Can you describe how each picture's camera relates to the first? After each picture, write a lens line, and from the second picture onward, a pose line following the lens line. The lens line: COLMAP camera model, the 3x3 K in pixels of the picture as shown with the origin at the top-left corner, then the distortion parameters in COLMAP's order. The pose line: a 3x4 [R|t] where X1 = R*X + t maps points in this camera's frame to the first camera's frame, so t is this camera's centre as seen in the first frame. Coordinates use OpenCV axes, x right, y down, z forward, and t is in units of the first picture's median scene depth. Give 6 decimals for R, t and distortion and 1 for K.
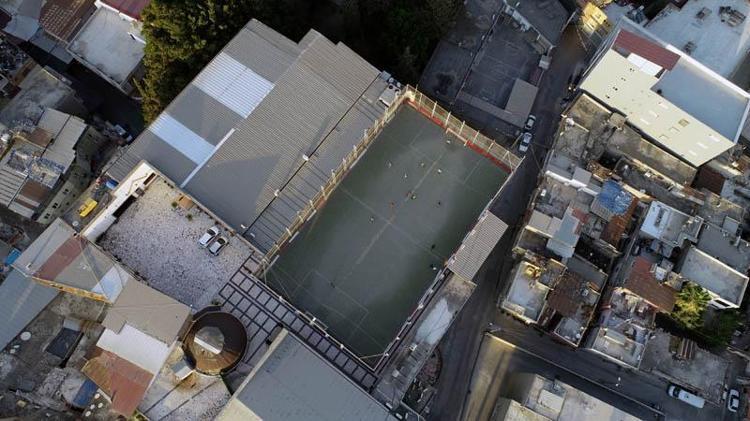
lens RADIAL K [[501.1, 0, 376.7], [0, 501.1, 210.9], [0, 0, 1]] dist [-0.006289, -0.003844]
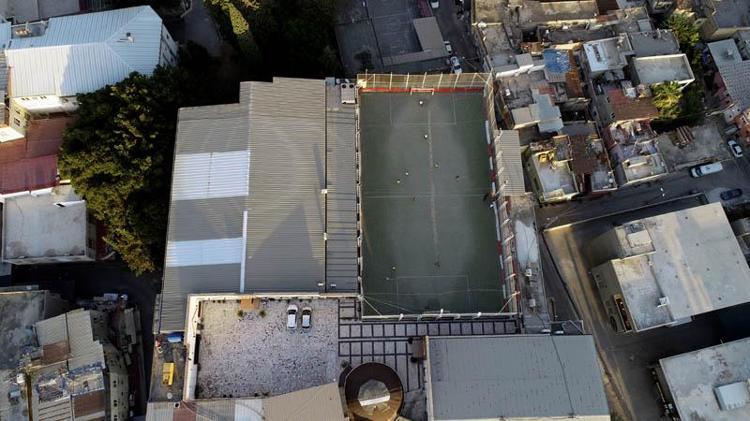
lens RADIAL K [[501.1, 0, 376.9], [0, 501.1, 209.9], [0, 0, 1]] dist [-0.006289, -0.003844]
pose [[0.787812, -0.592081, 0.169683, -0.222821], [0.590599, 0.804371, 0.064659, -0.071357], [-0.174772, 0.049276, 0.983375, 0.018022]]
